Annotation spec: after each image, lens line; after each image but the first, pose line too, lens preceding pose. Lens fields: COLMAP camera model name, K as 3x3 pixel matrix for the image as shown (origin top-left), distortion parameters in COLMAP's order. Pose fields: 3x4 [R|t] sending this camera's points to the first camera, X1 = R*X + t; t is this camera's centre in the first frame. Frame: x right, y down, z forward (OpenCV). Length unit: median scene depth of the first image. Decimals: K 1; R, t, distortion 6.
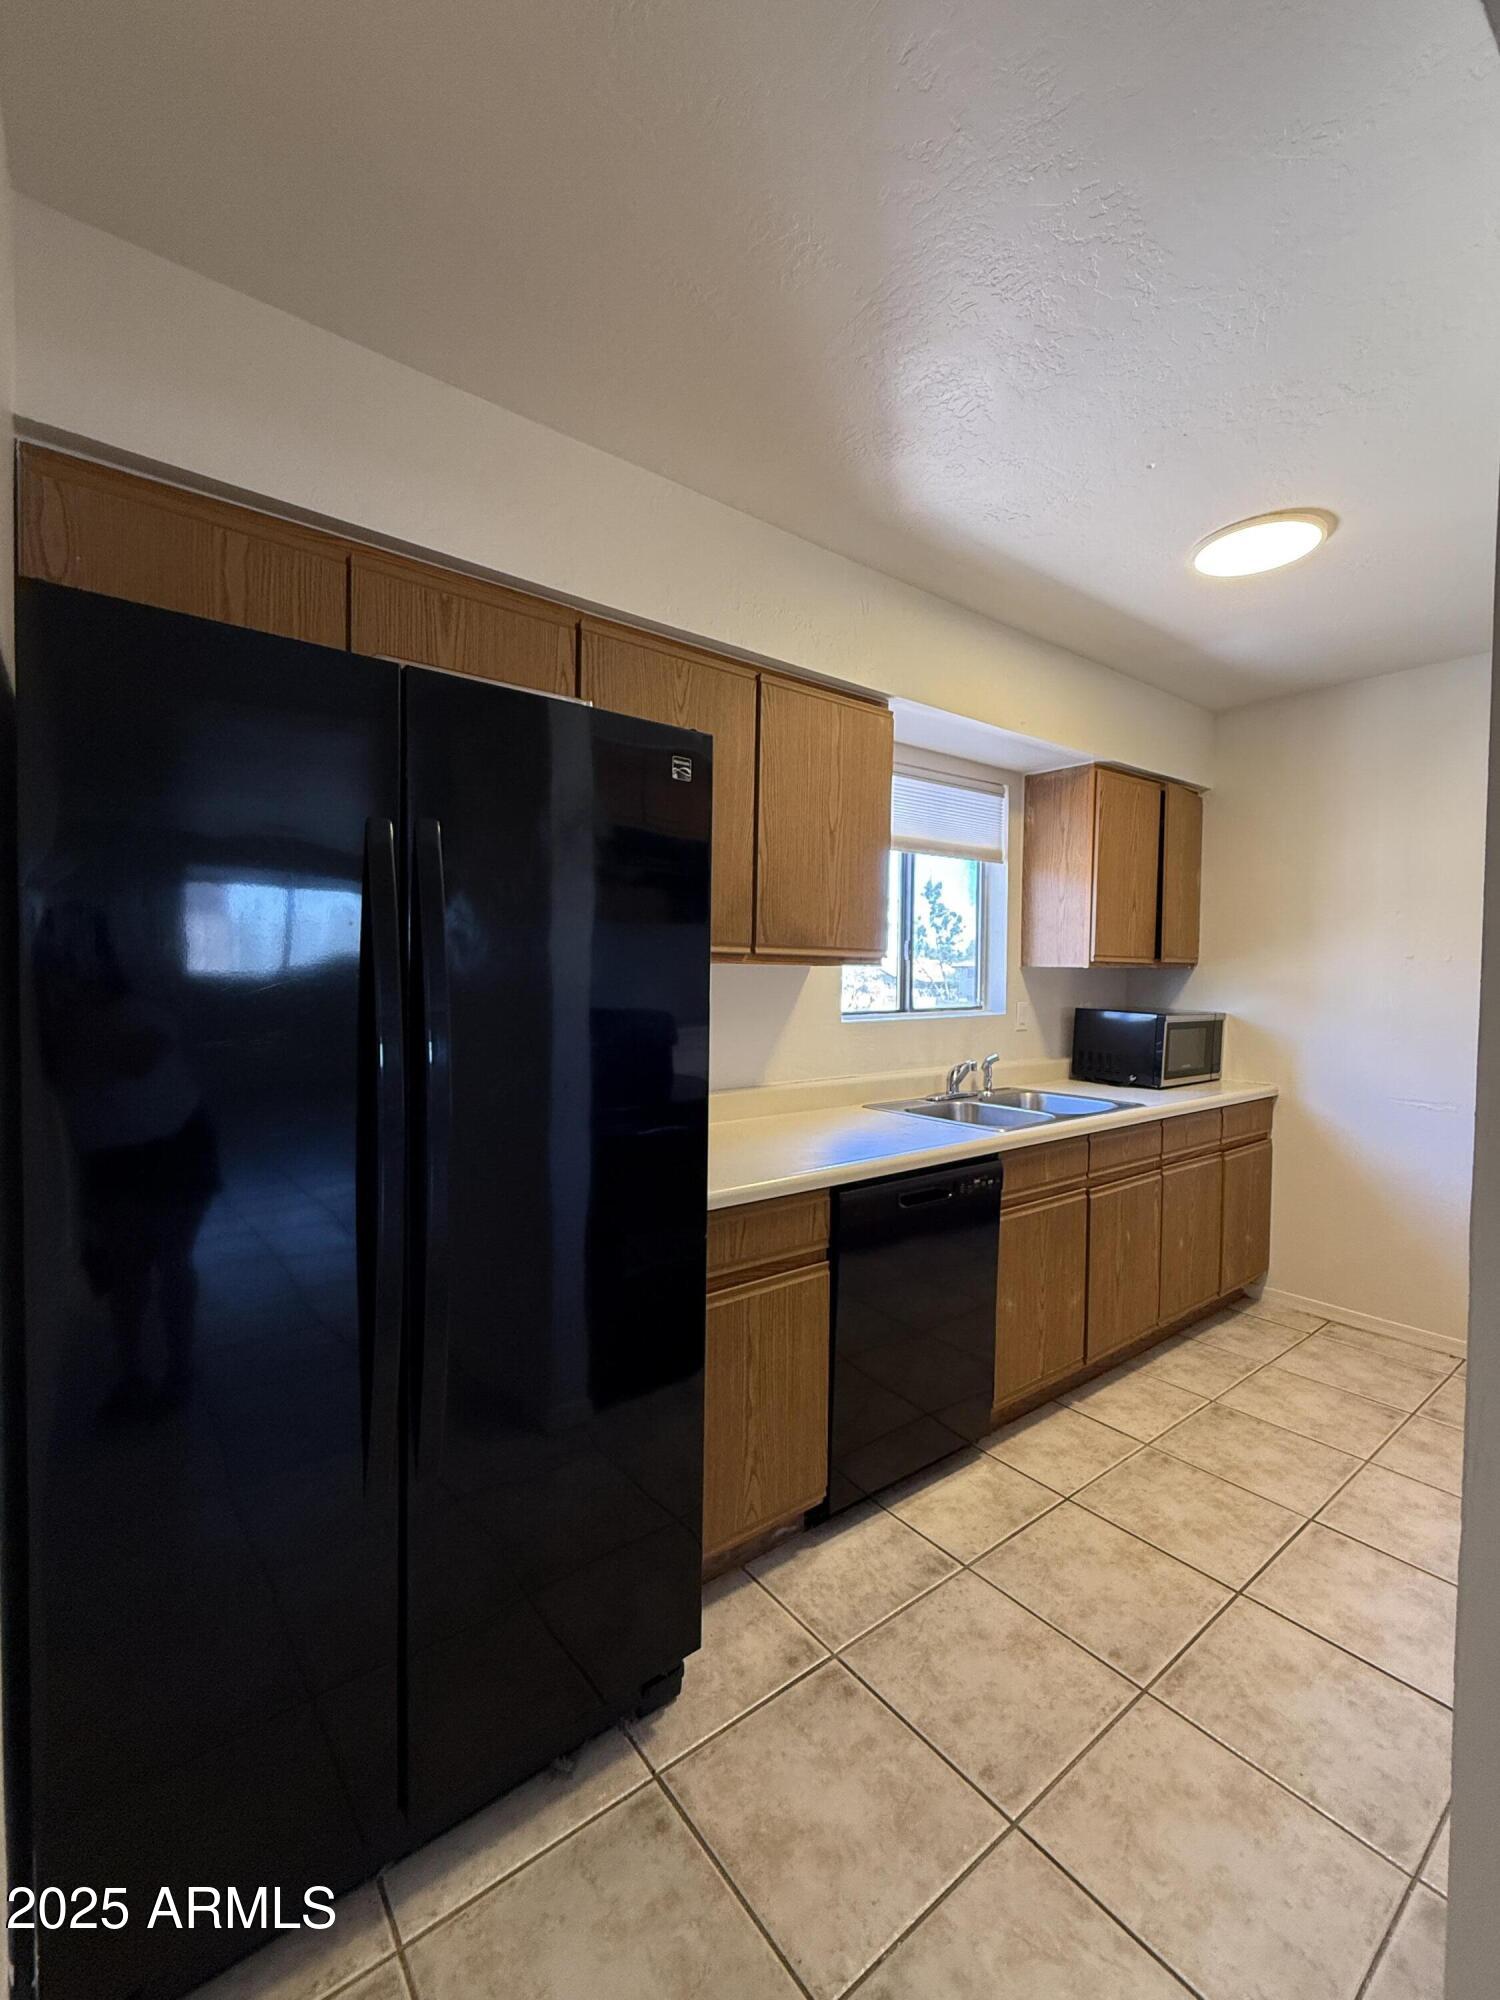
lens RADIAL K [[844.6, 0, 743.2], [0, 844.6, 1004.5], [0, 0, 1]] dist [0.002614, 0.000002]
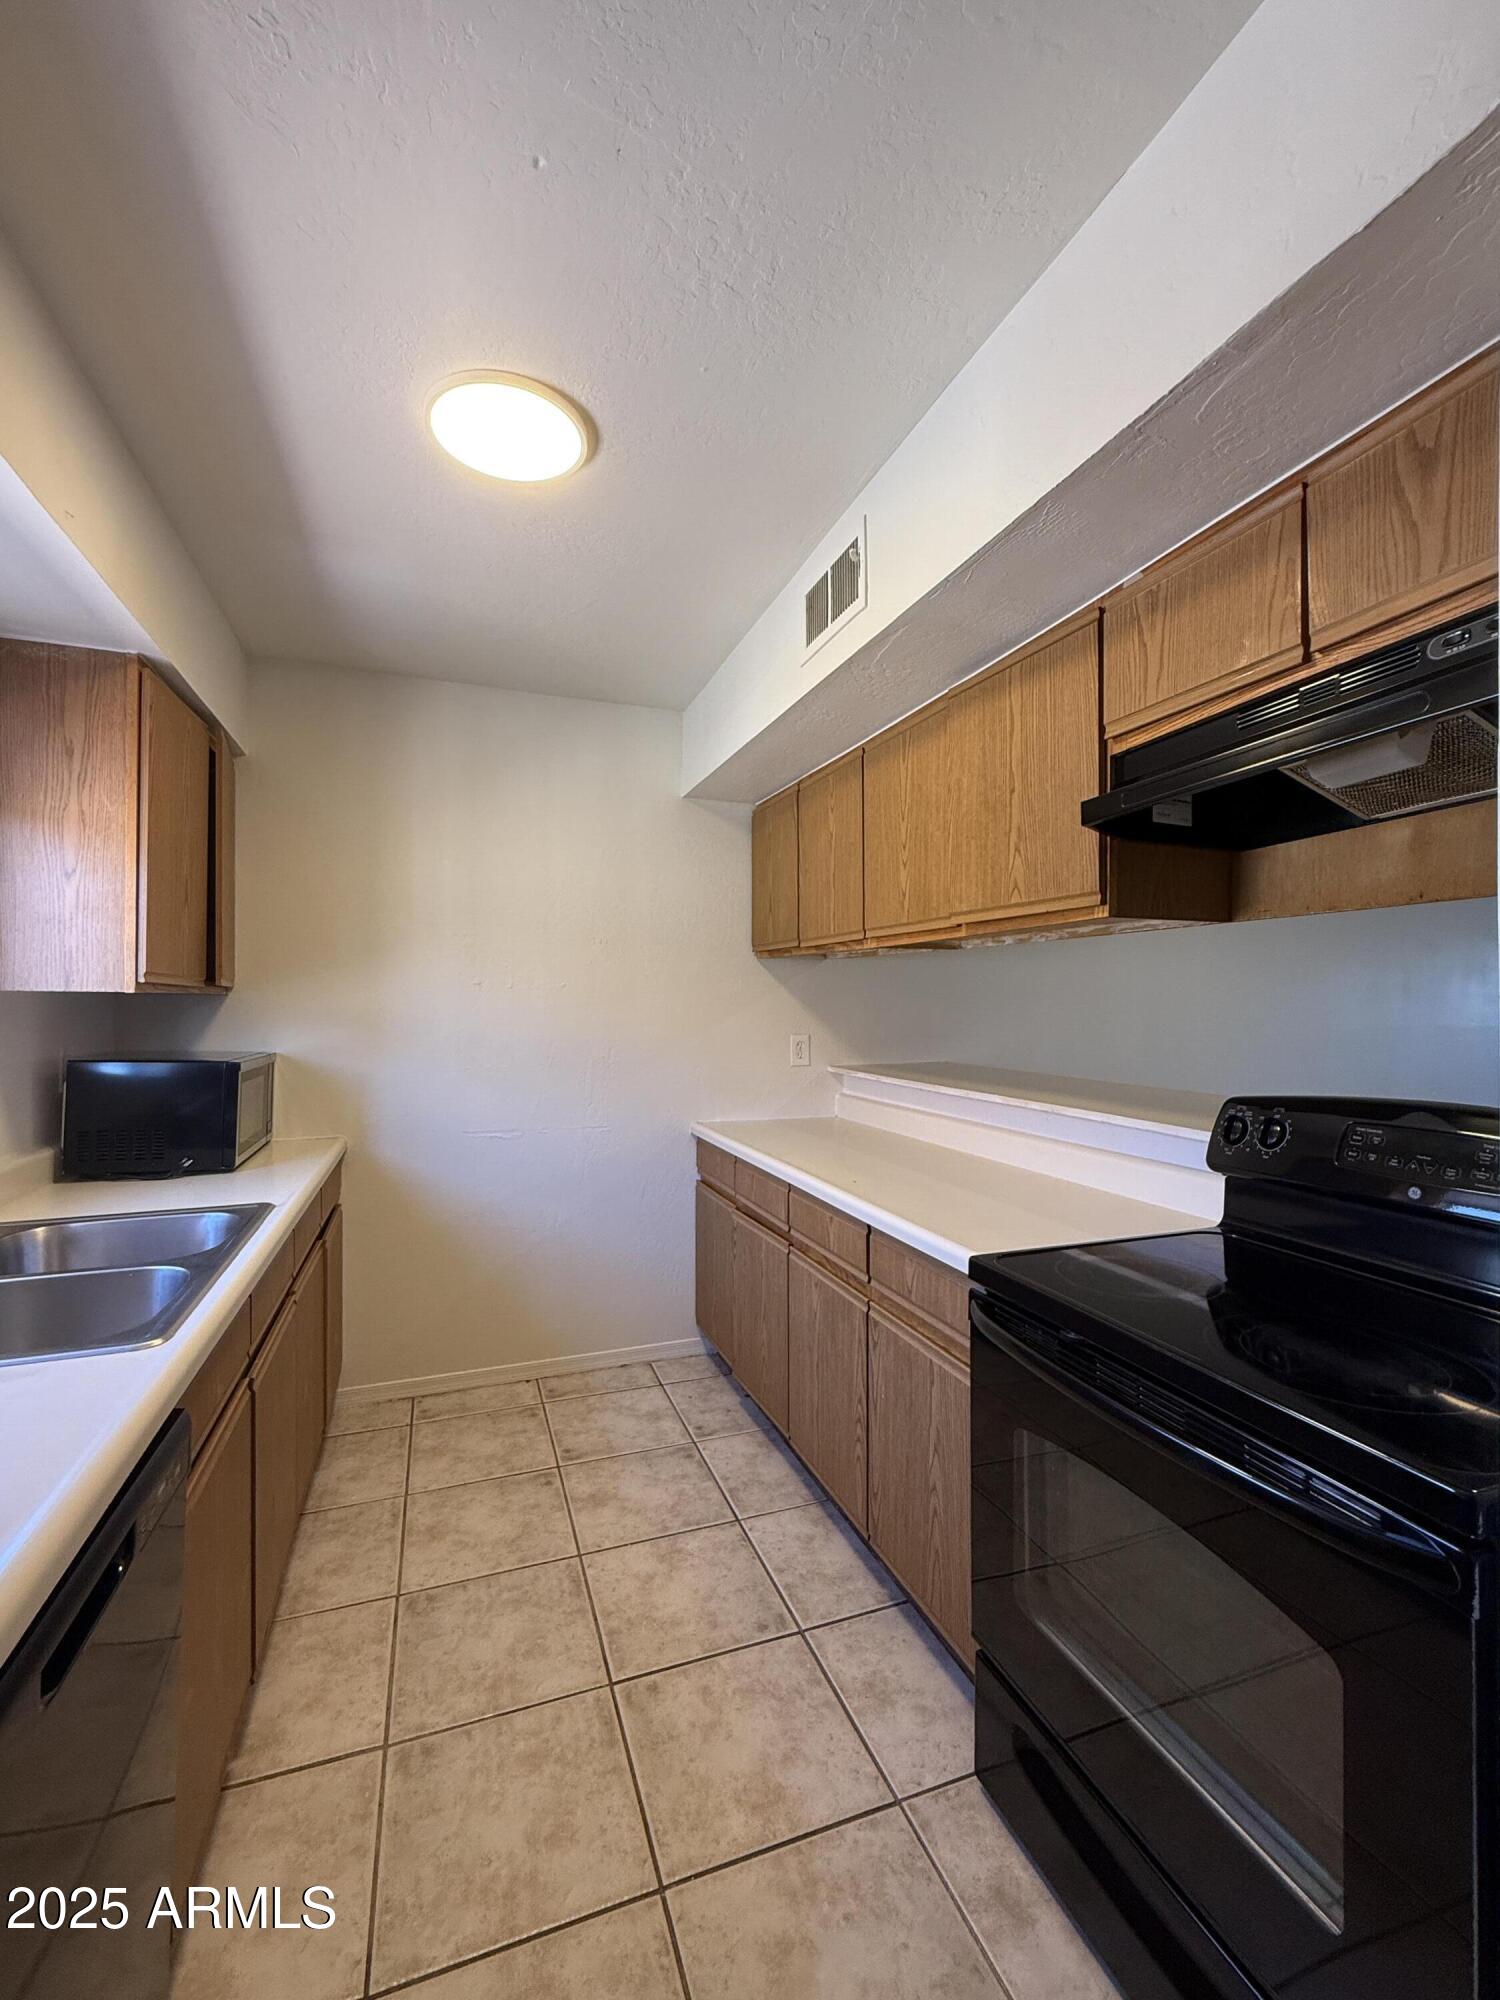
lens RADIAL K [[844.6, 0, 748.2], [0, 844.6, 998.4], [0, 0, 1]] dist [0.002614, 0.000002]
pose [[0.306573, -0.003649, 0.951840, -0.034208], [0.040246, 0.999148, -0.009133, -0.018312], [-0.950996, 0.041107, 0.306459, 0.447685]]
